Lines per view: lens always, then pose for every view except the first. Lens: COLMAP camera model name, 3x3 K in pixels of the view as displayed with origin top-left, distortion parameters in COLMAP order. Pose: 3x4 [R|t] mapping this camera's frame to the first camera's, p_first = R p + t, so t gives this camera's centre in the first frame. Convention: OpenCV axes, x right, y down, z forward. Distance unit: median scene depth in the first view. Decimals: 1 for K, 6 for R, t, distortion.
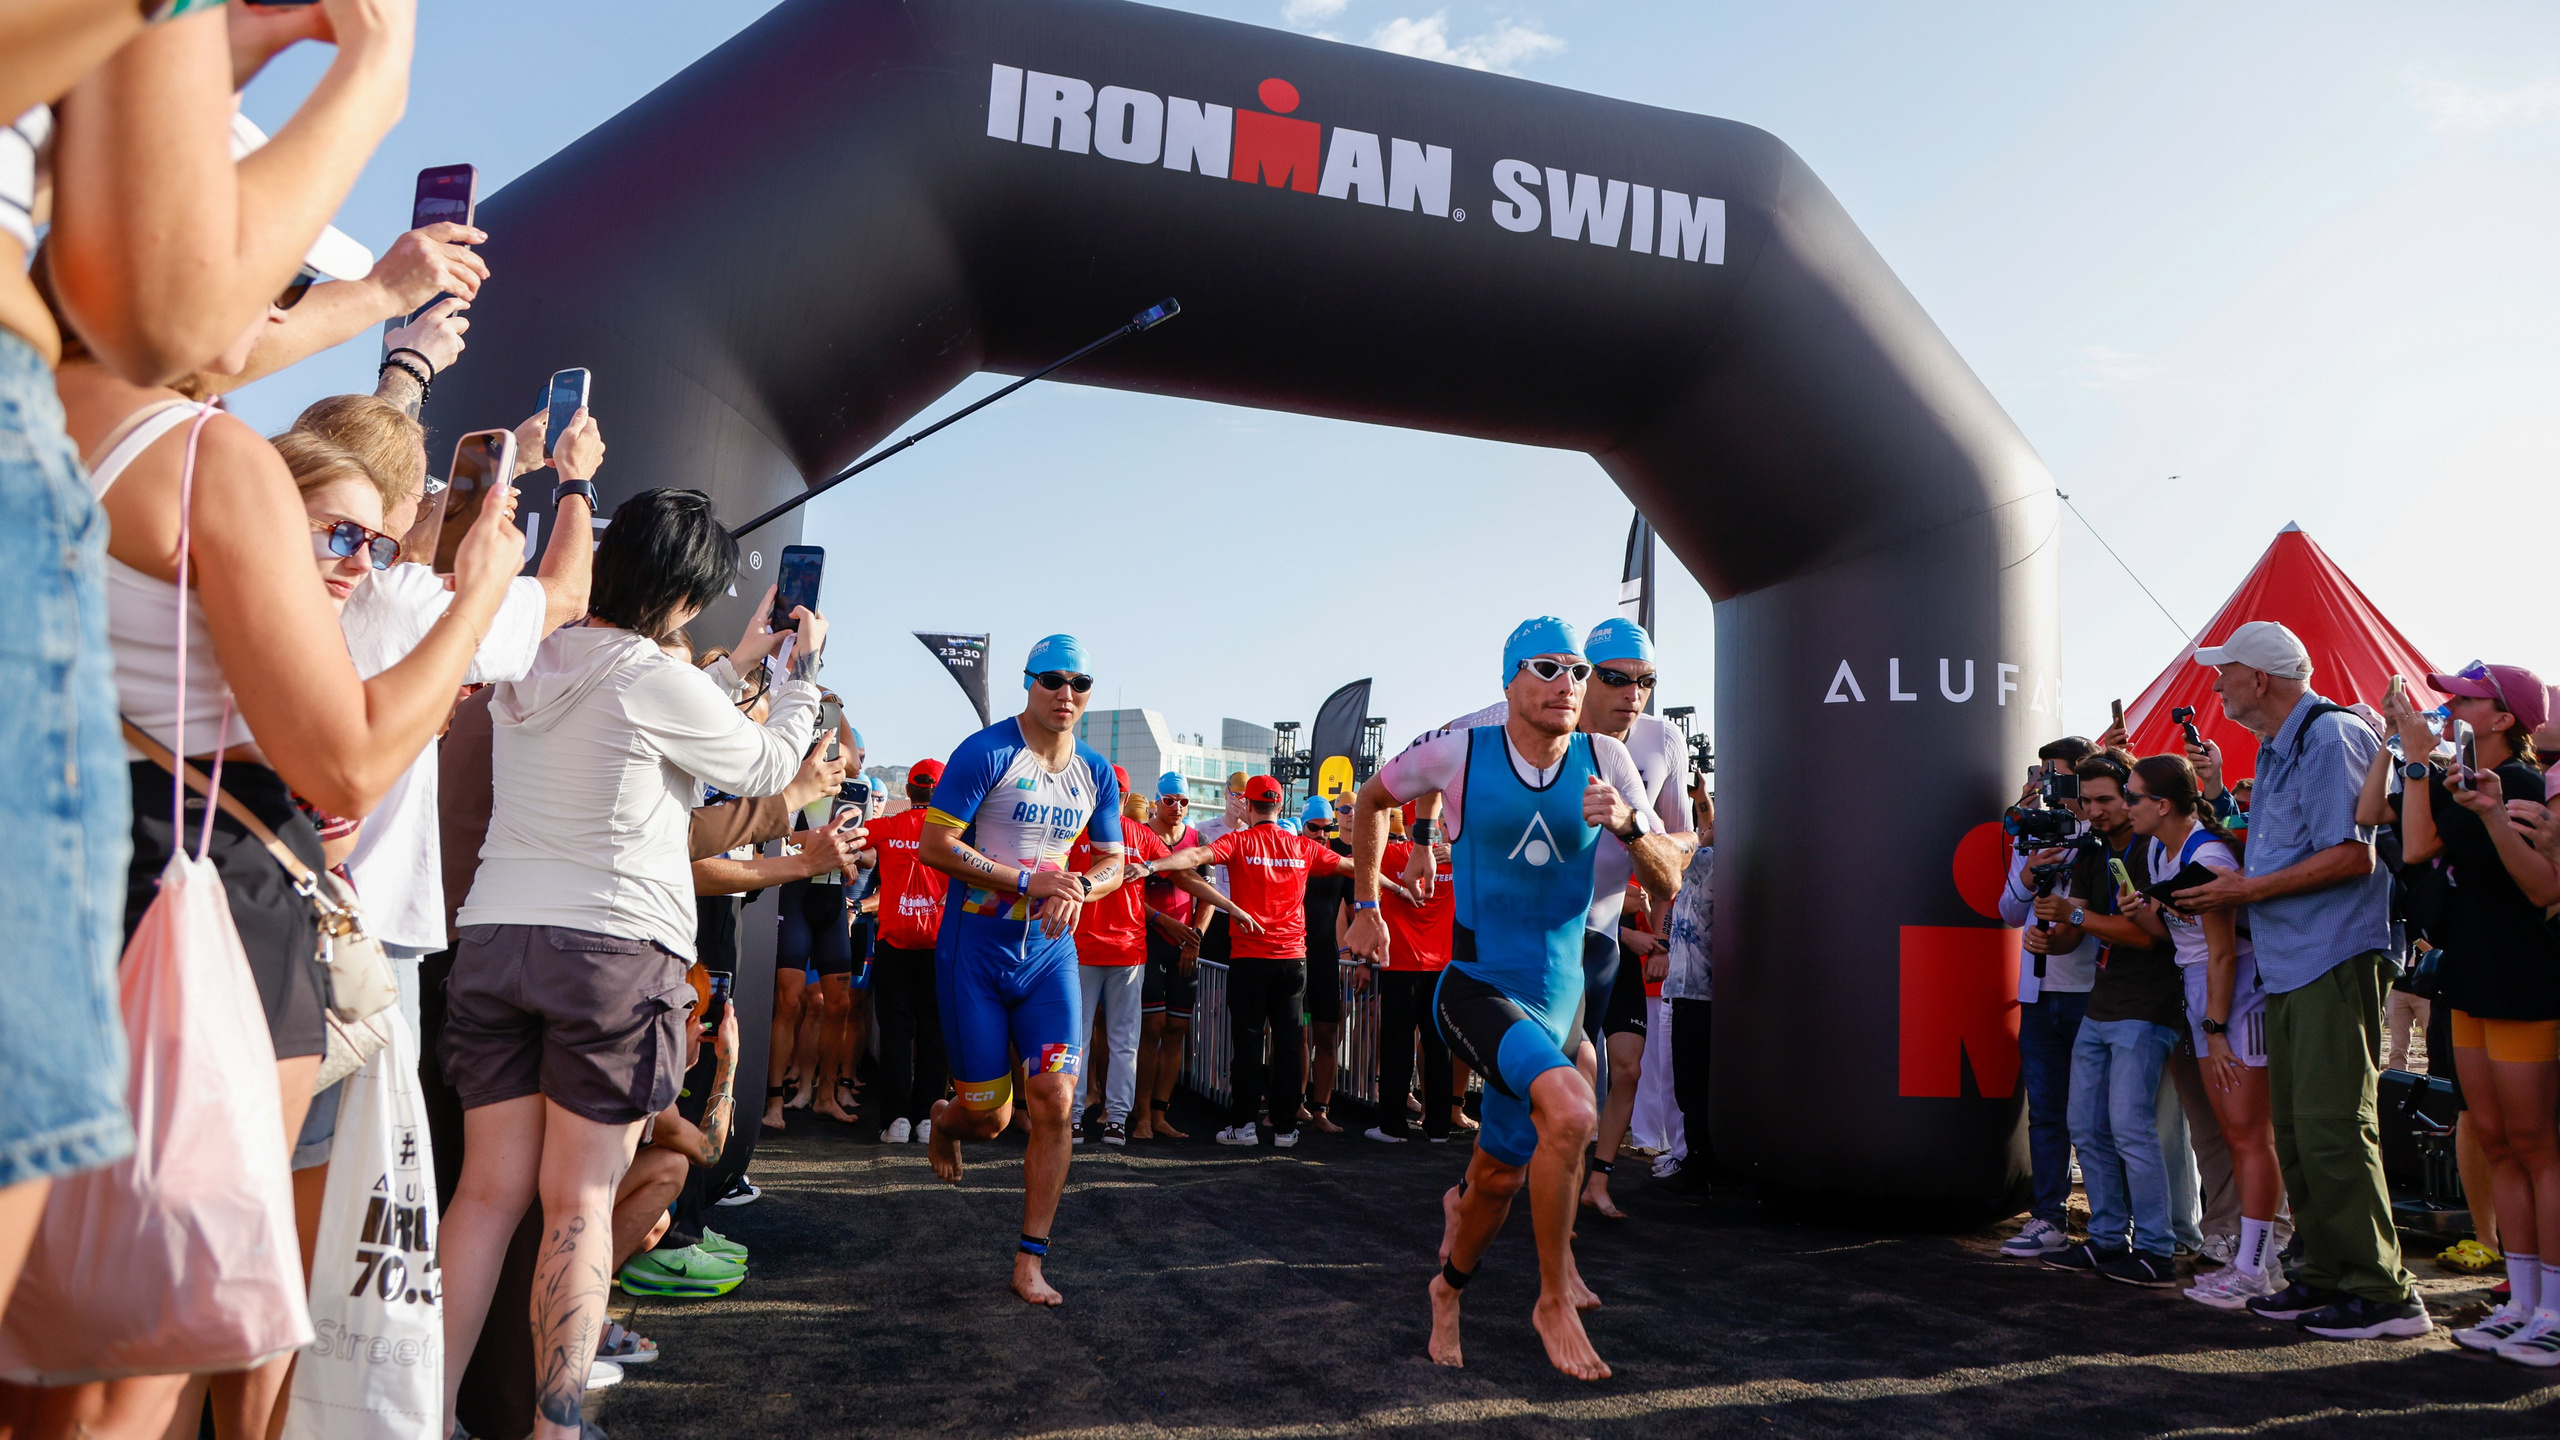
lens RADIAL K [[1779.6, 0, 1289.0], [0, 1779.6, 741.5], [0, 0, 1]] dist [-0.113839, 0.045387]
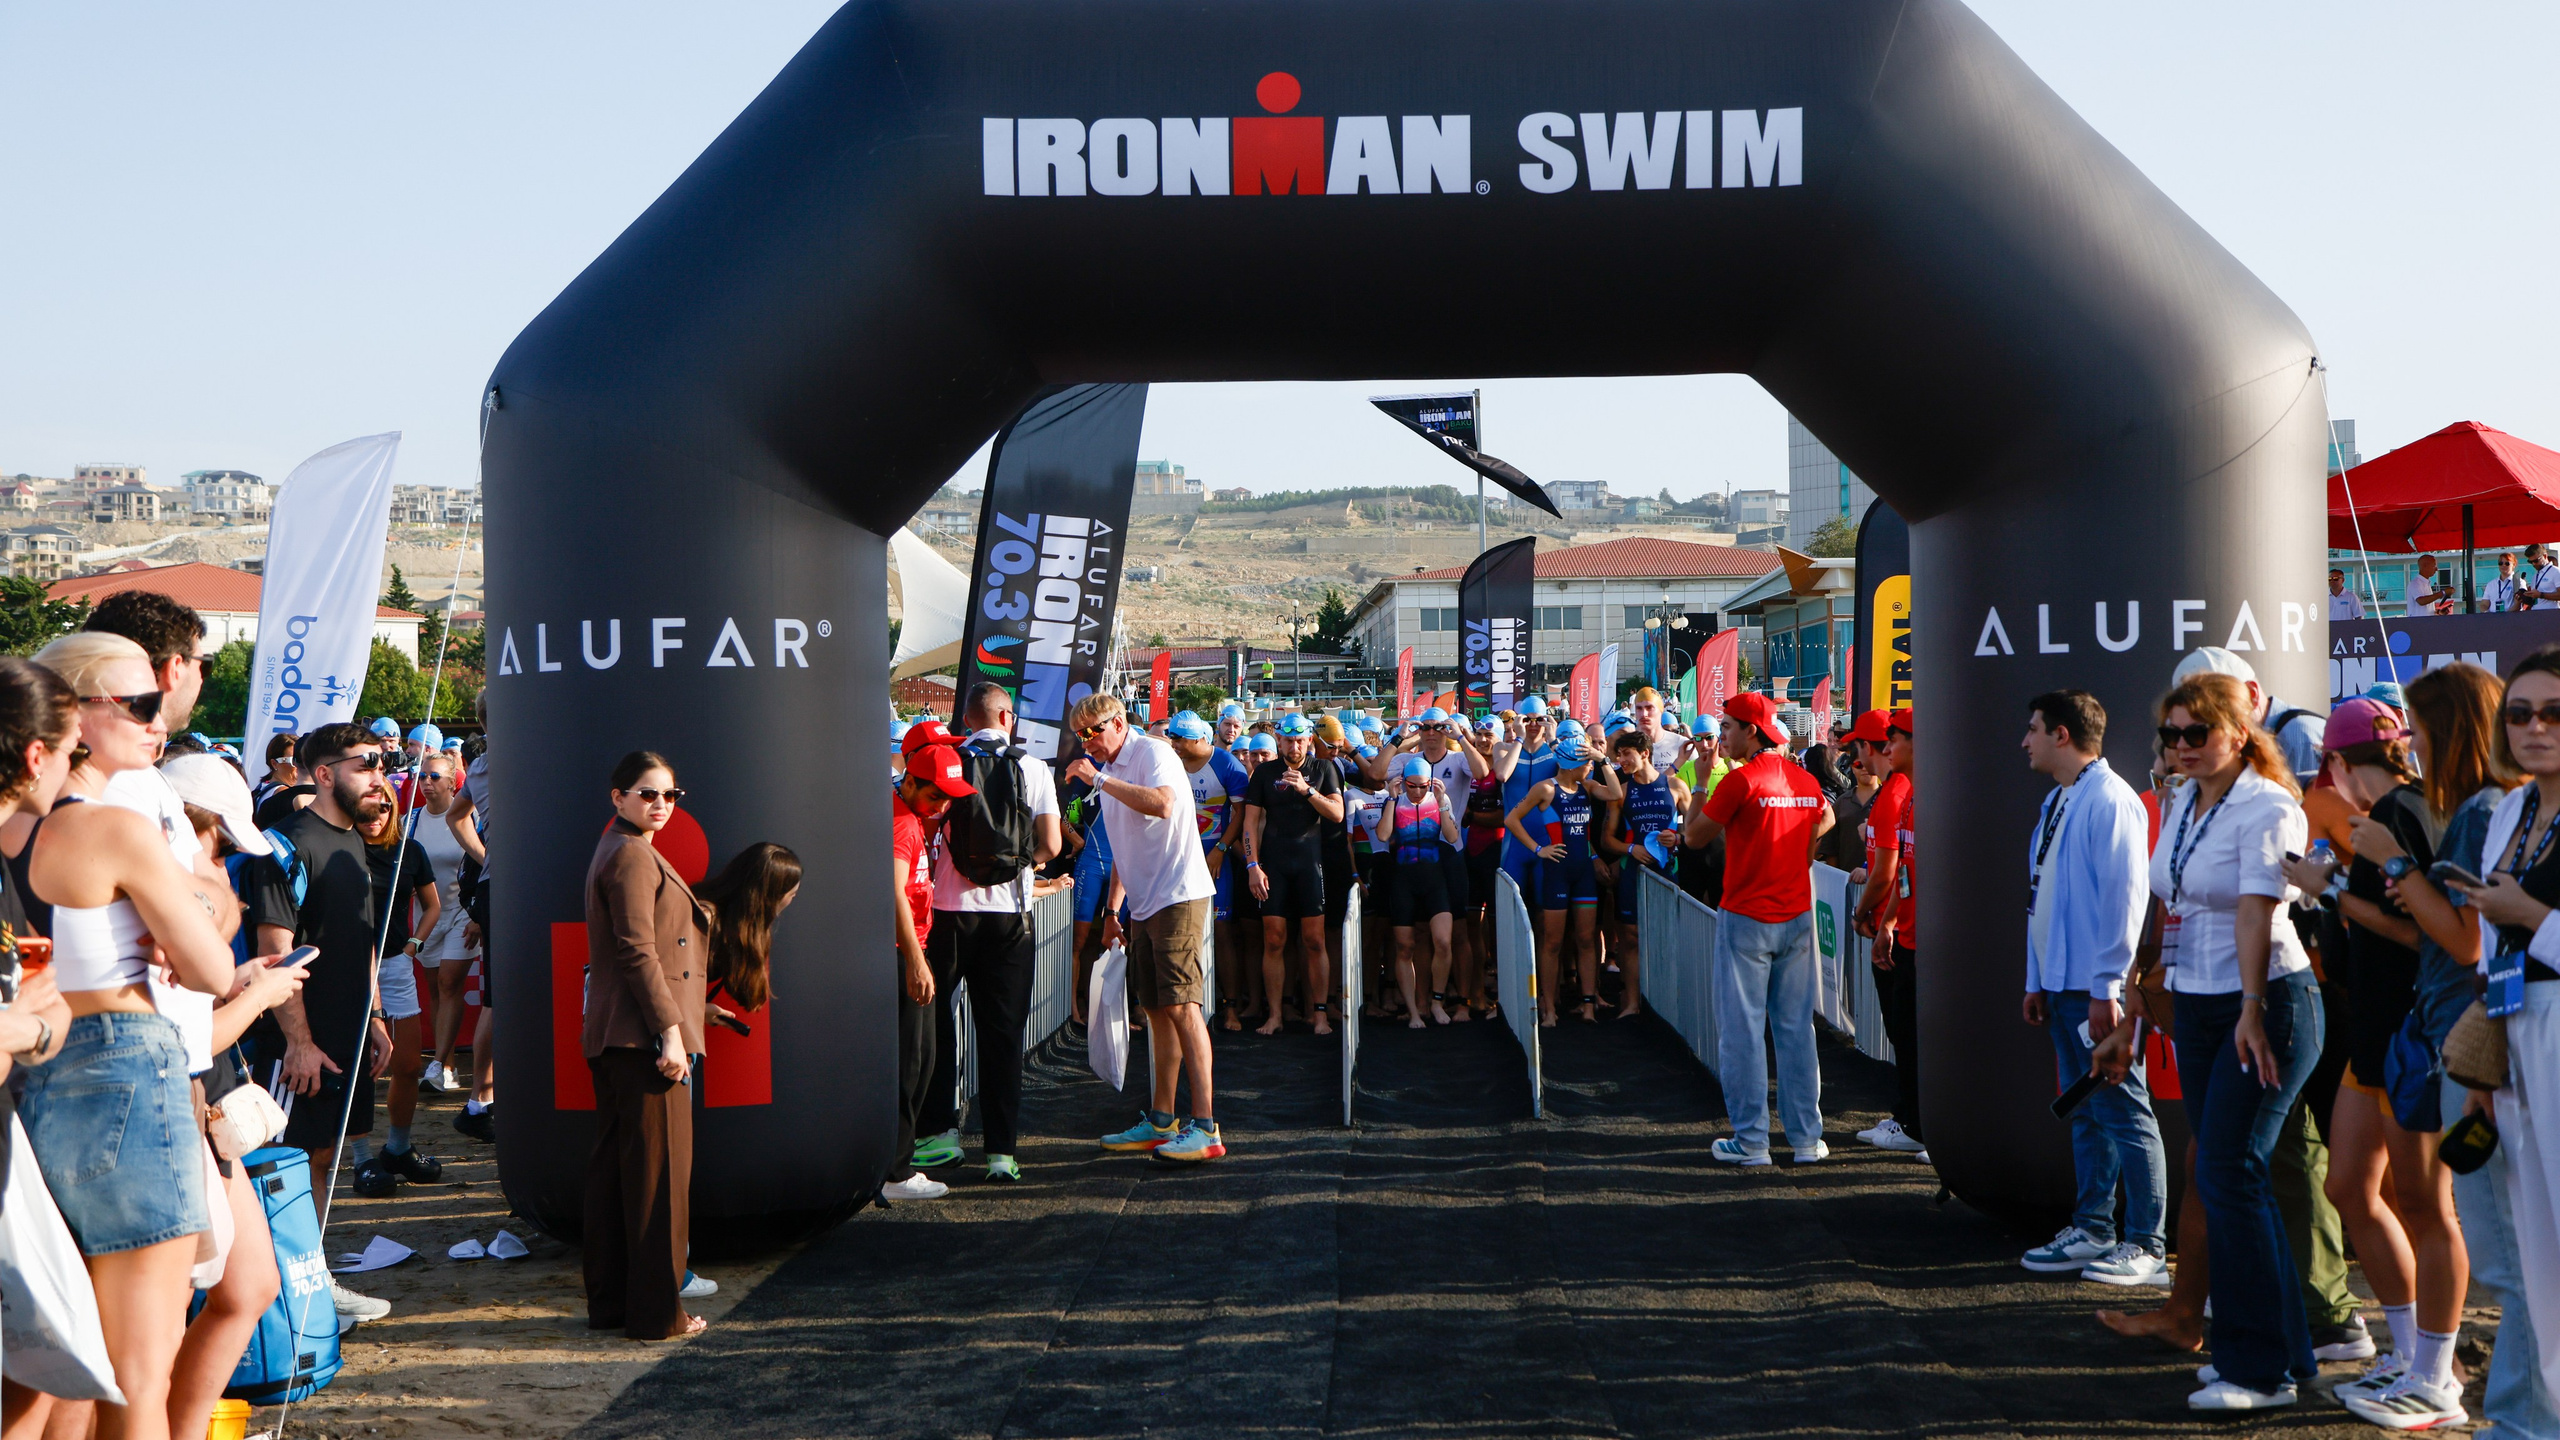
lens RADIAL K [[2984.8, 0, 1250.5], [0, 2984.8, 757.7], [0, 0, 1]] dist [0.111440, 0.000000]
pose [[0.944481, -0.051357, -0.324528, 0.486769], [0.088866, 0.990825, 0.101829, -0.171256], [0.316321, -0.125015, 0.940379, -0.591769]]
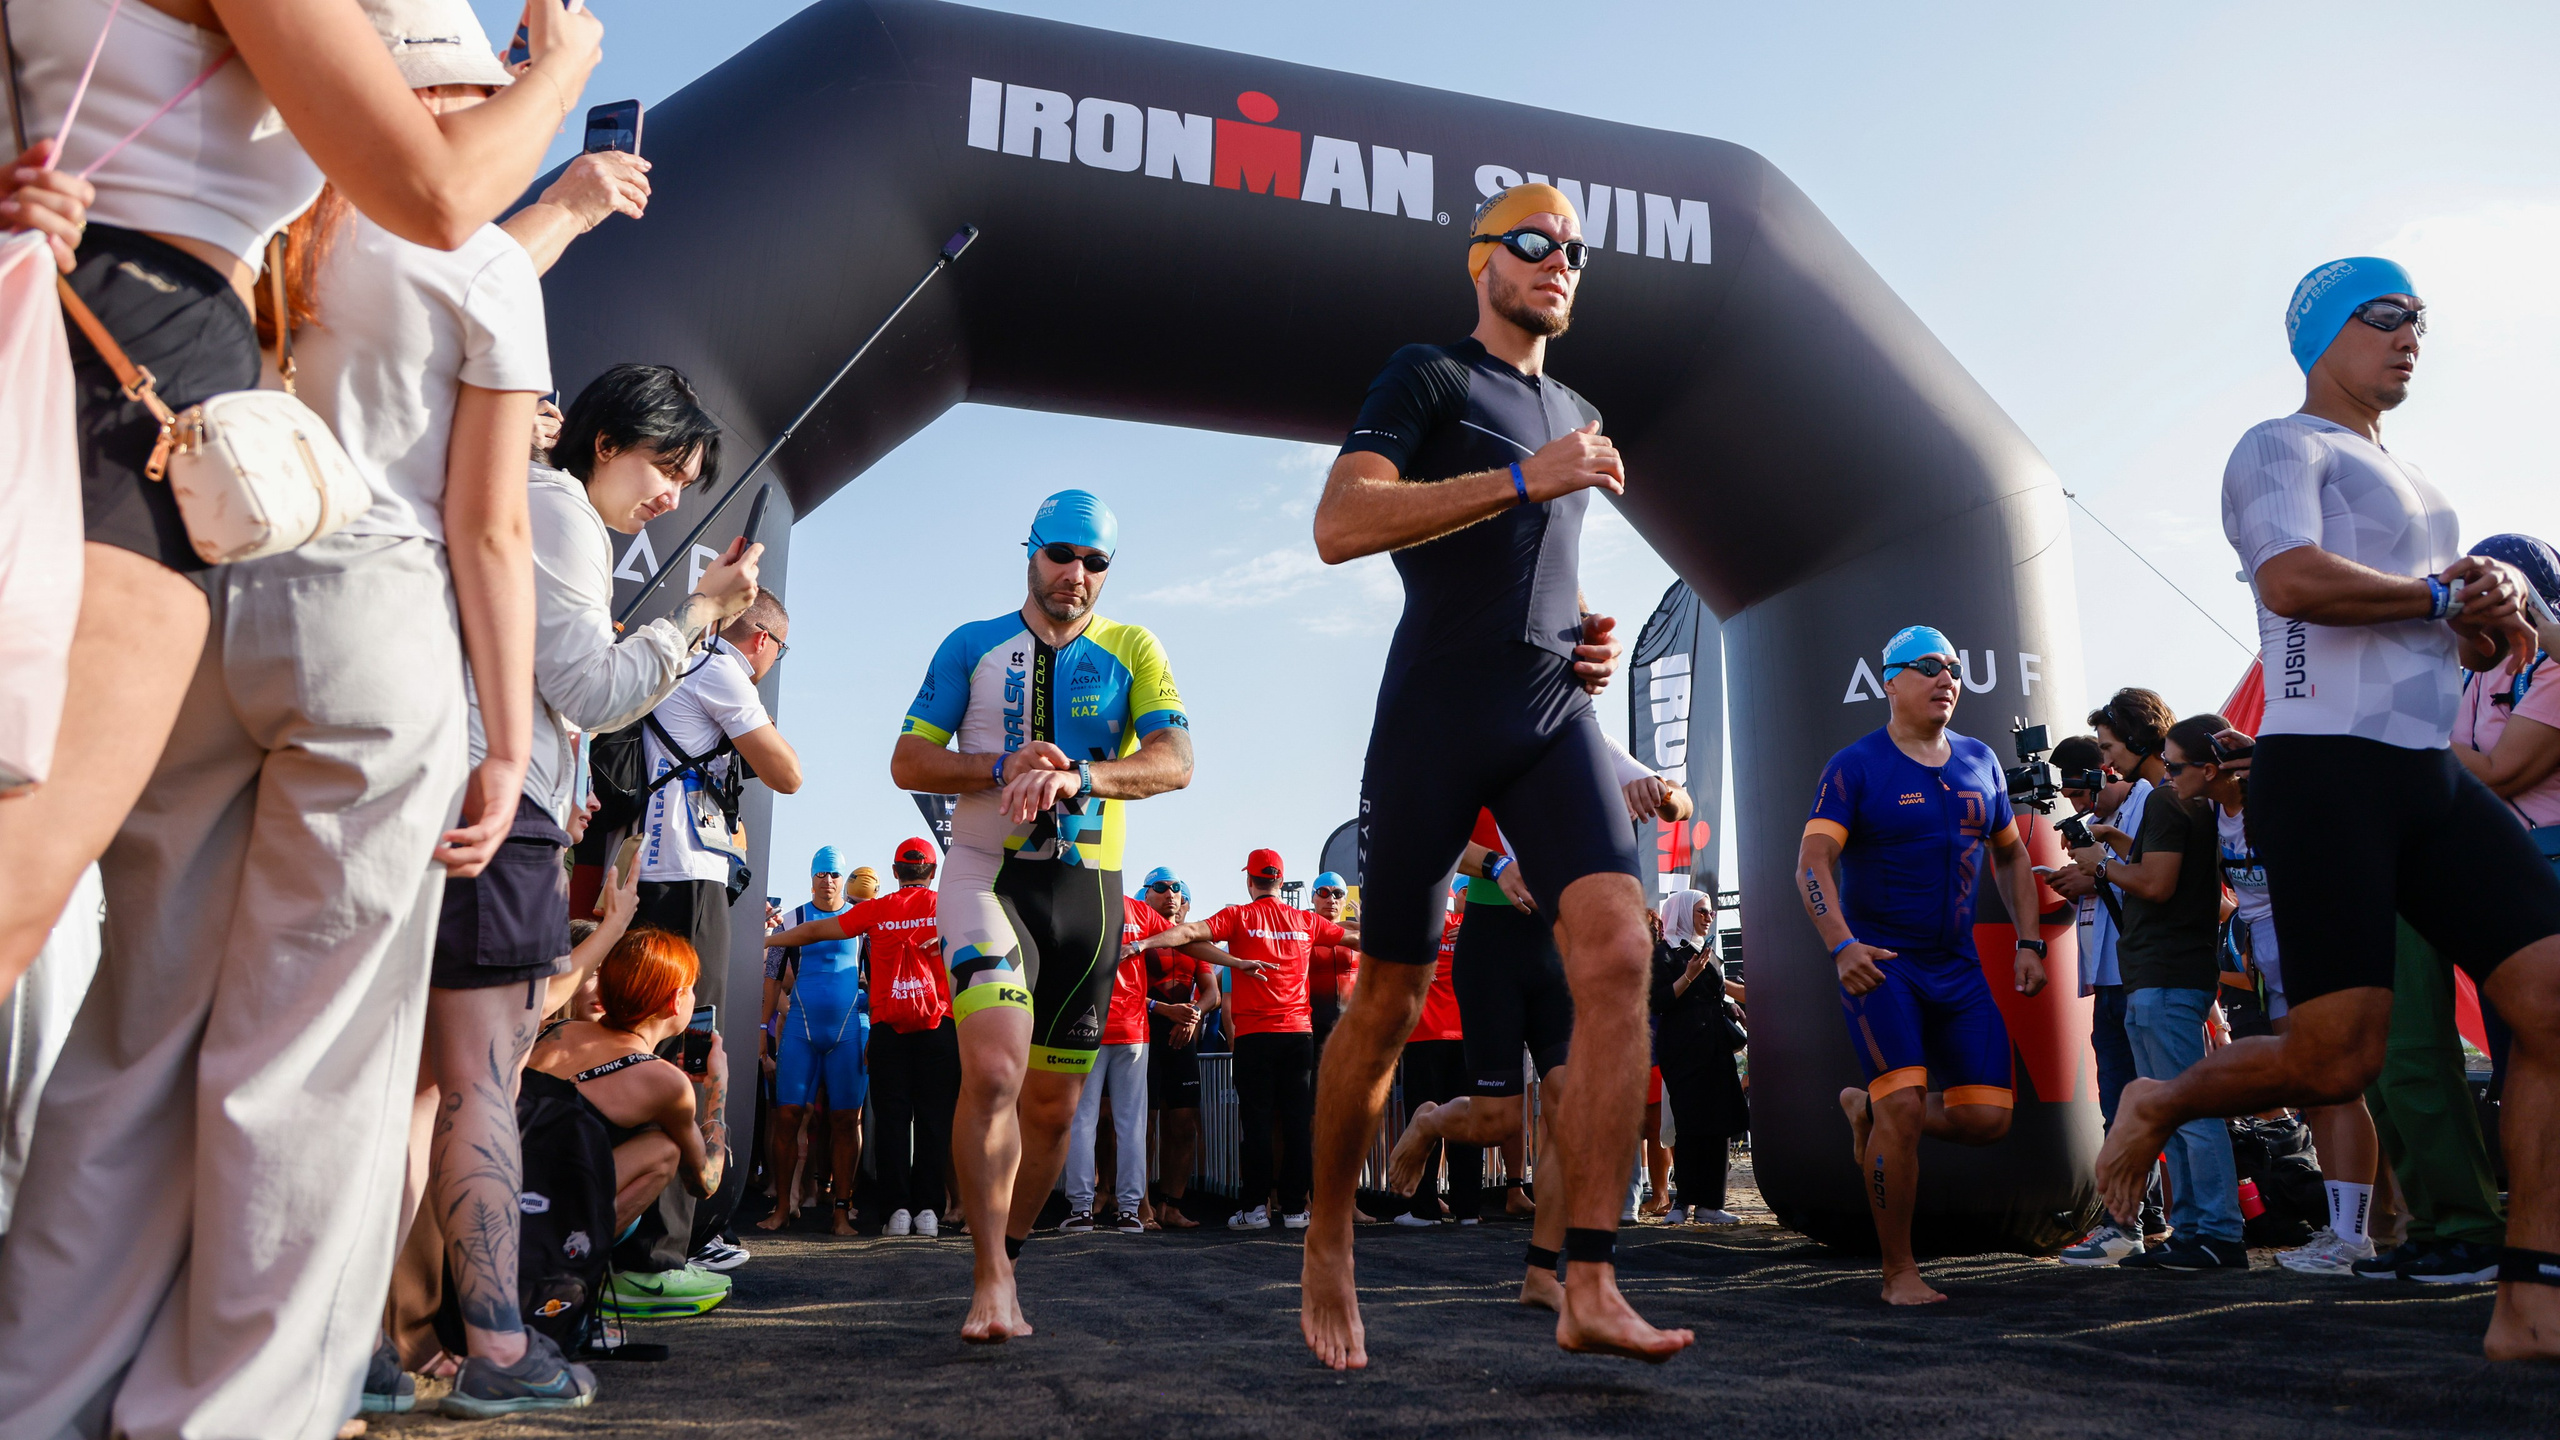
lens RADIAL K [[1779.6, 0, 1277.7], [0, 1779.6, 729.7], [0, 0, 1]] dist [-0.113839, 0.045387]
pose [[0.999216, -0.039569, -0.001249, -0.007193], [0.039181, 0.992949, -0.111884, 0.096358], [0.005667, 0.111747, 0.993720, 0.041197]]
